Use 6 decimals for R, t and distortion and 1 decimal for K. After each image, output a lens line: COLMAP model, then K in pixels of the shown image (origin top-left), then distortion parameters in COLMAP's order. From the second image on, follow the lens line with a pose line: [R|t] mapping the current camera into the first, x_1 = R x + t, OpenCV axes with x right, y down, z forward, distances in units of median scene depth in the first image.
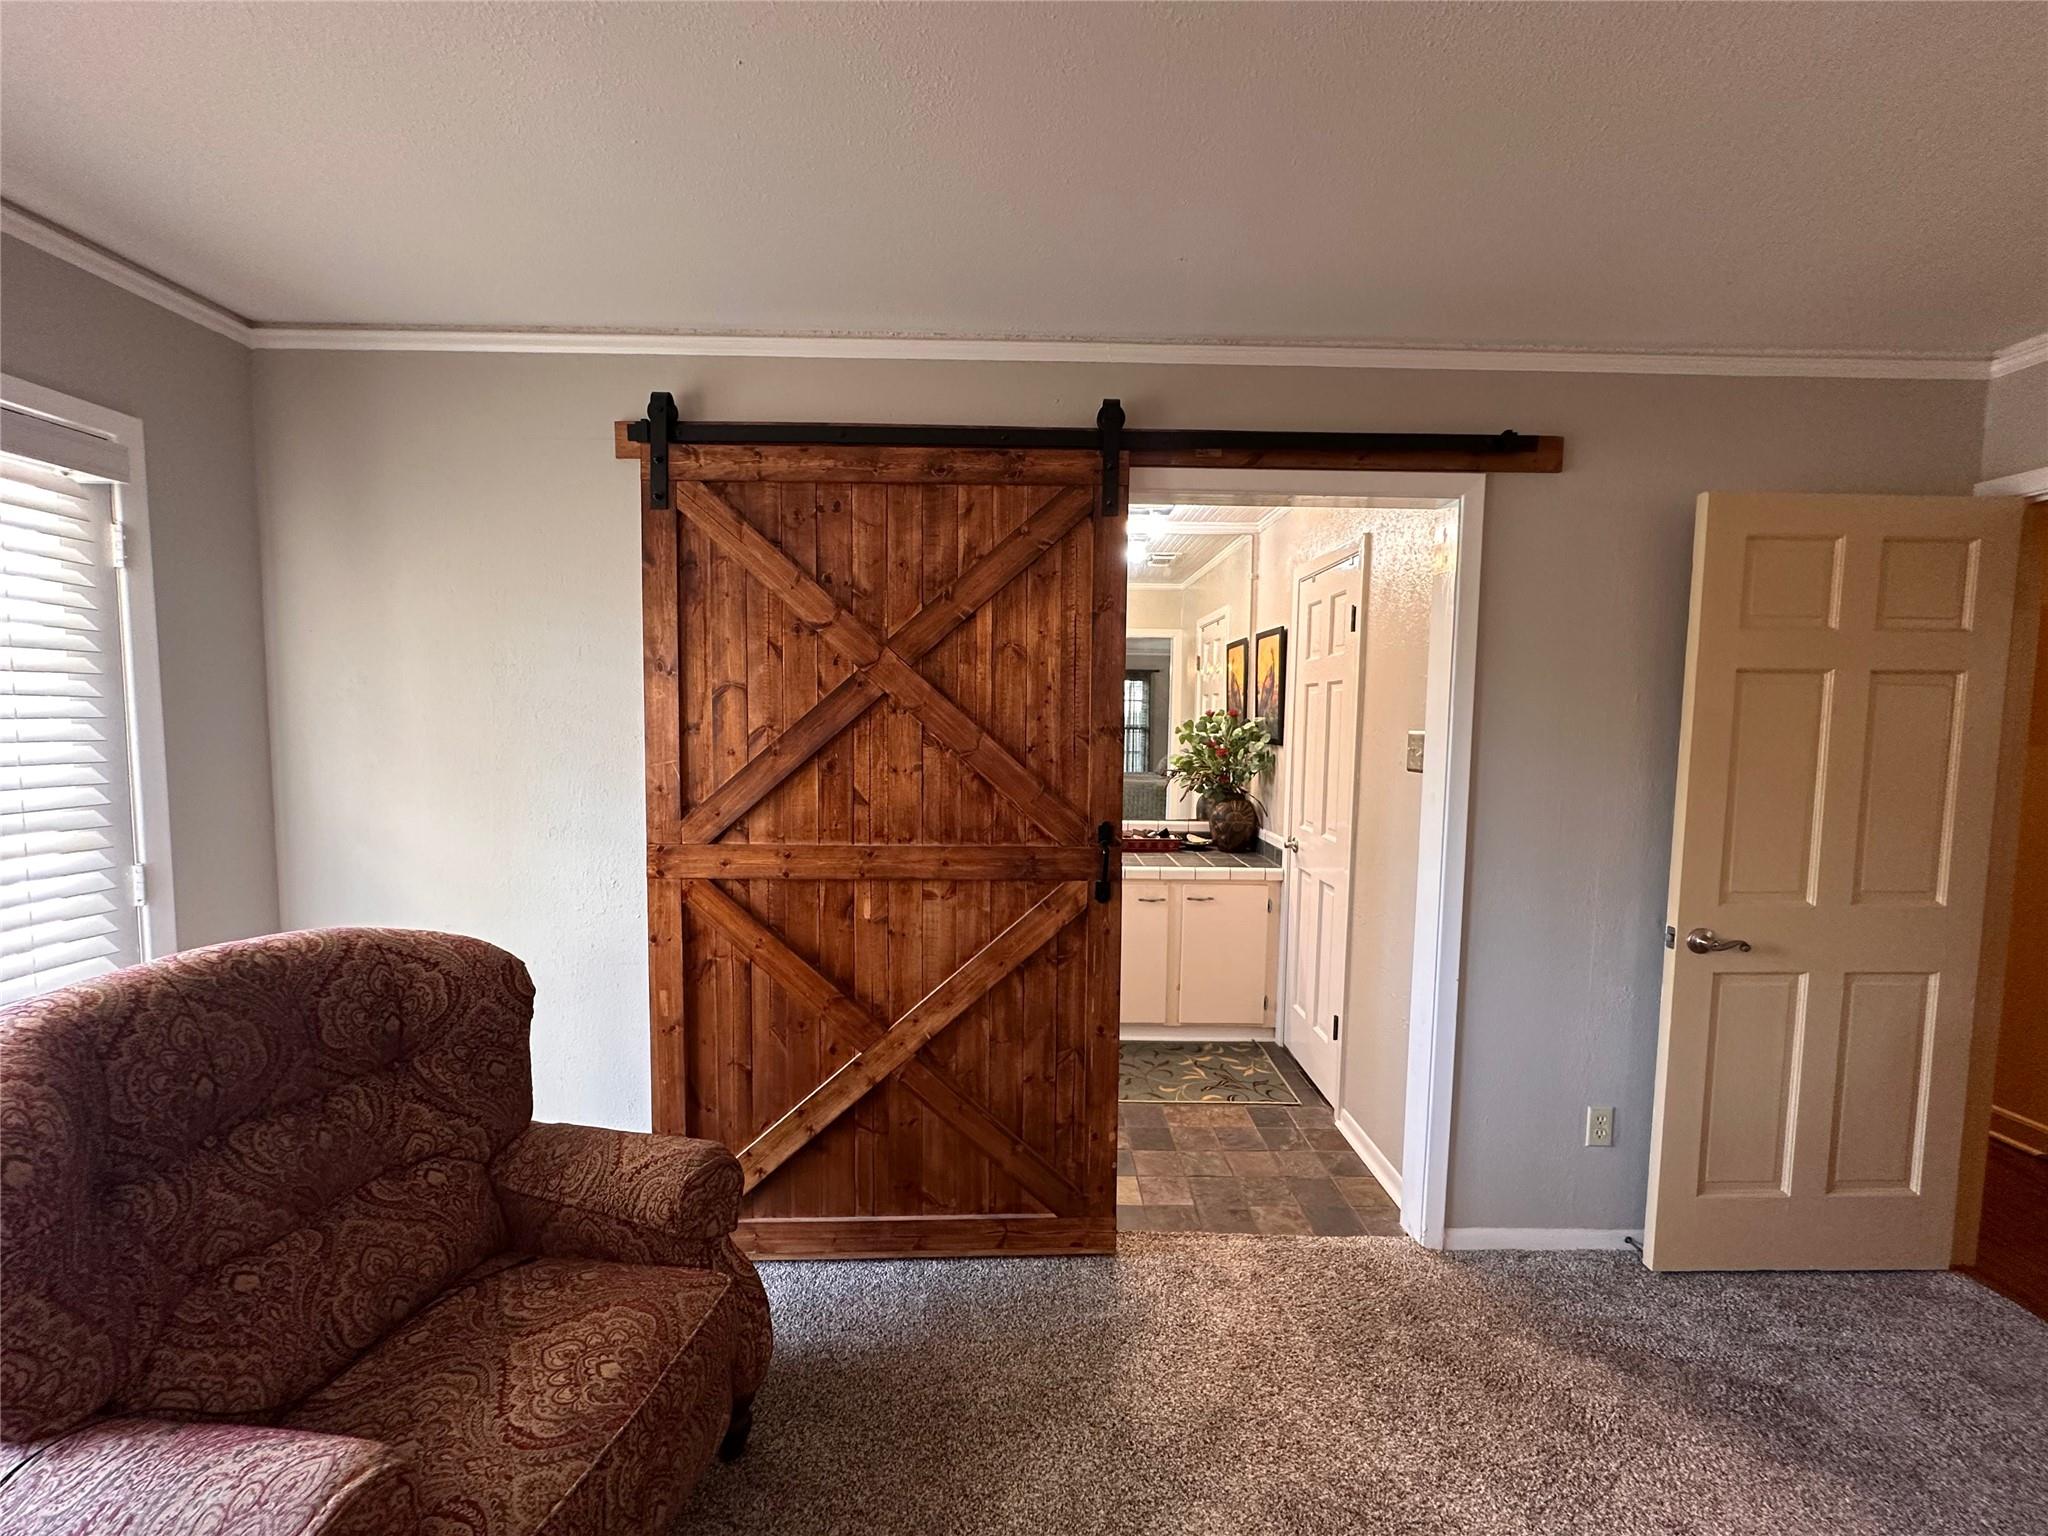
lens RADIAL K [[813.6, 0, 1024.0], [0, 813.6, 768.0], [0, 0, 1]] dist [-0.002292, -0.000352]
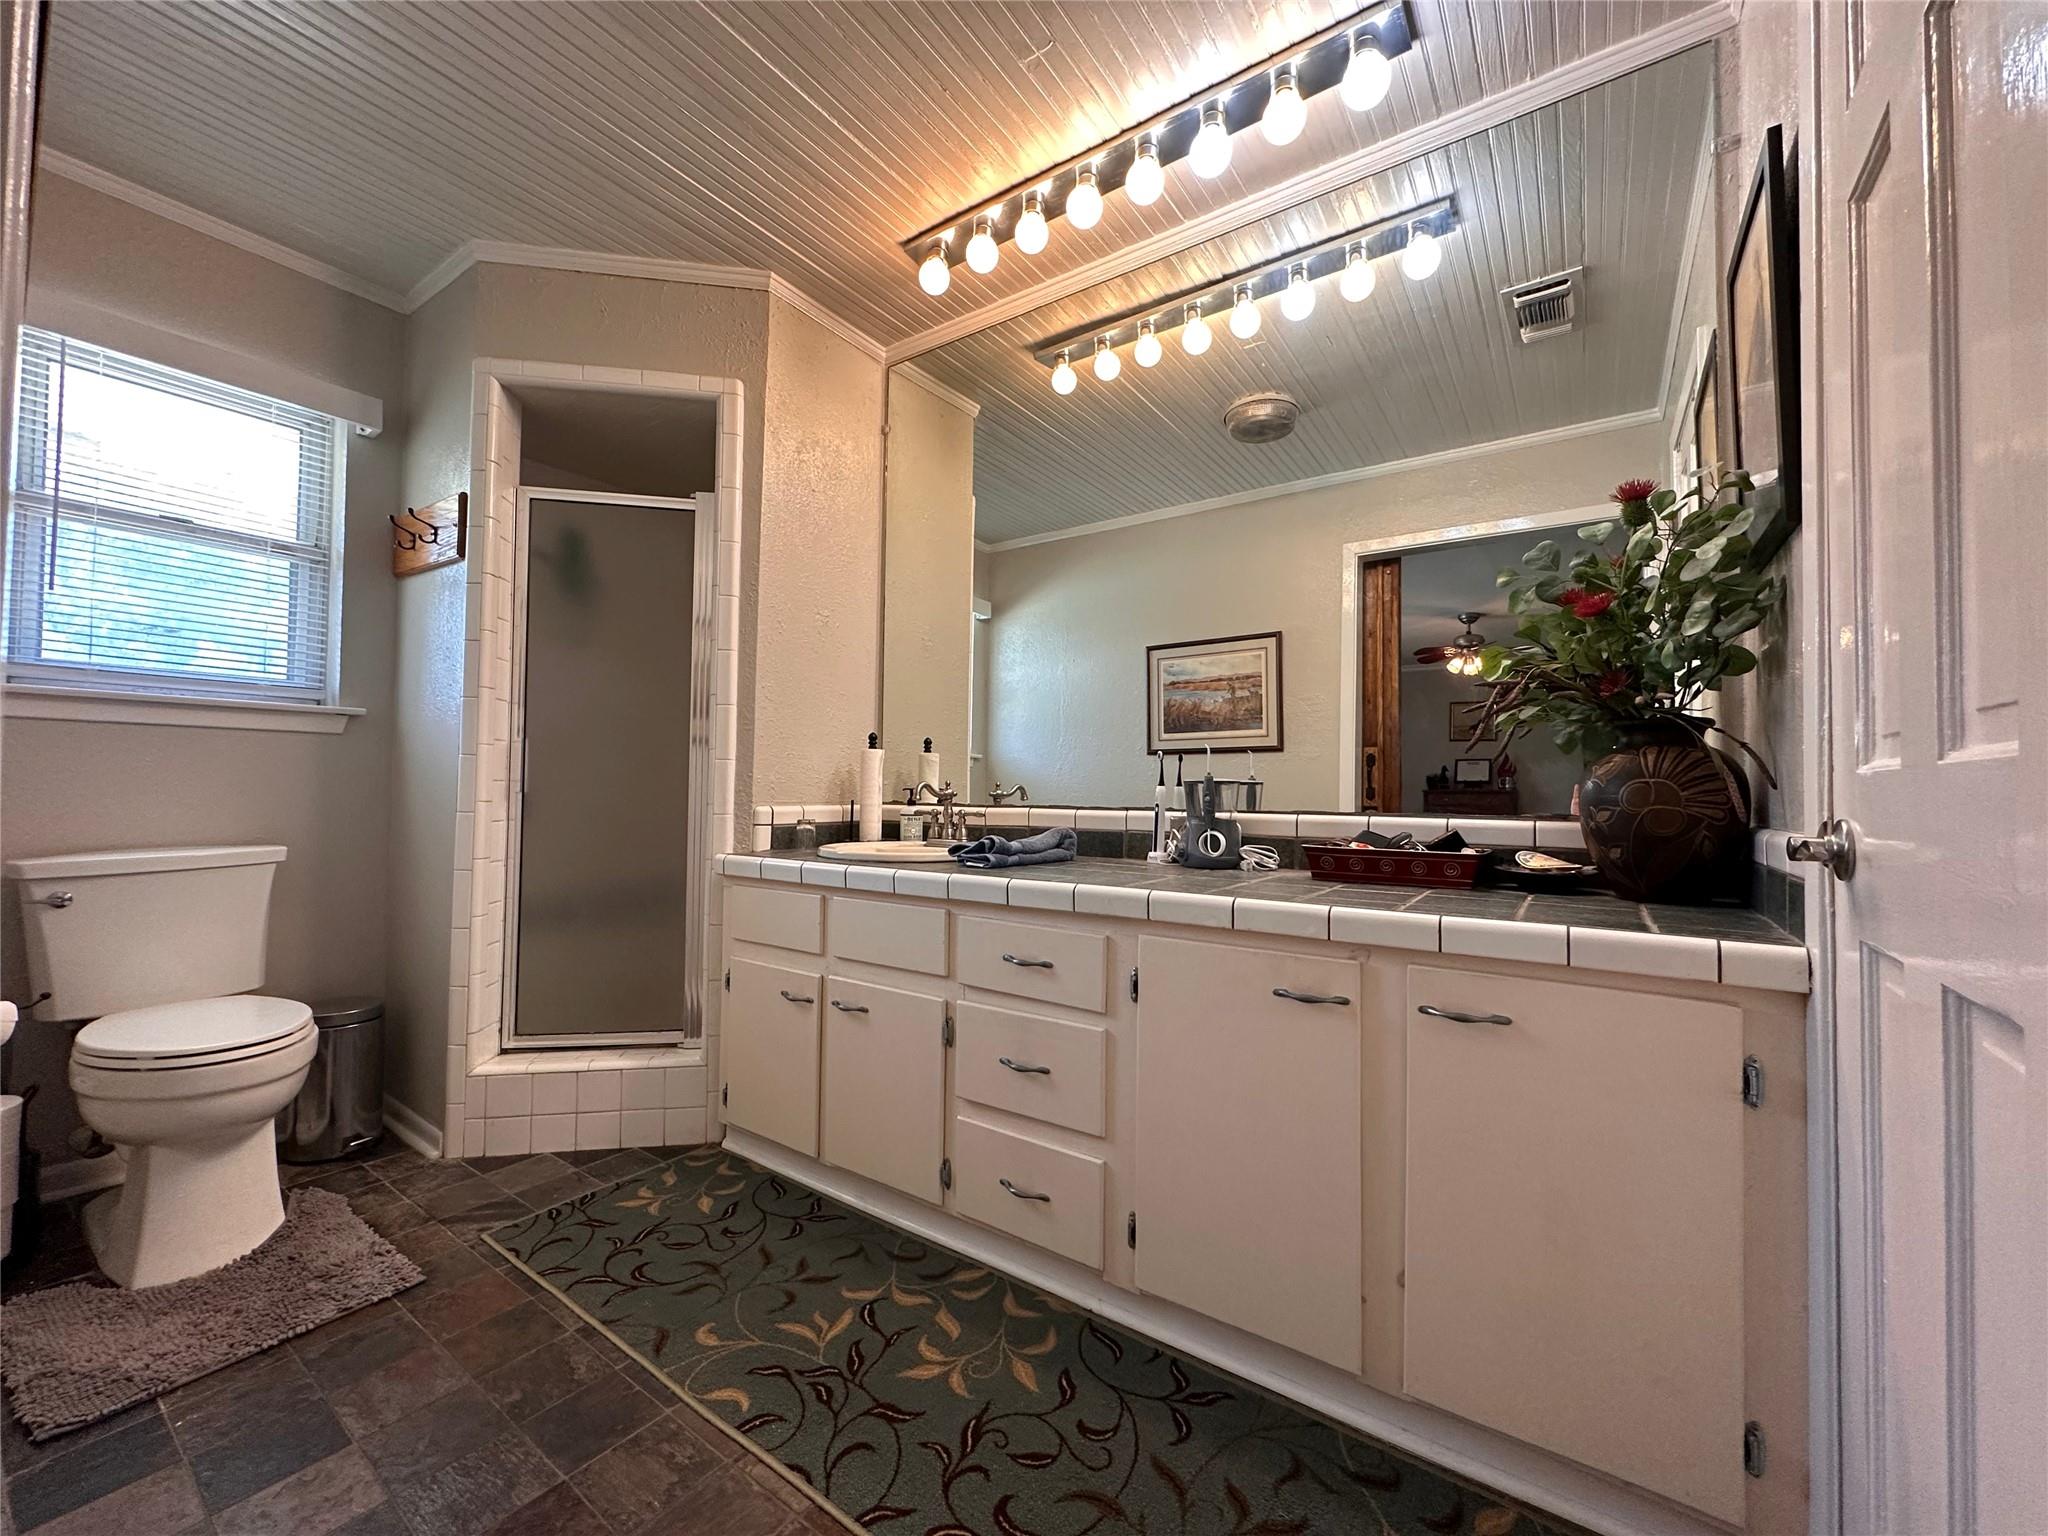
lens RADIAL K [[813.6, 0, 1024.0], [0, 813.6, 768.0], [0, 0, 1]] dist [-0.002292, -0.000352]
pose [[0.814944, -0.019635, -0.579207, 0.261651], [-0.040786, 0.995005, -0.091117, 0.098770], [0.578103, 0.097879, 0.810072, 0.623138]]
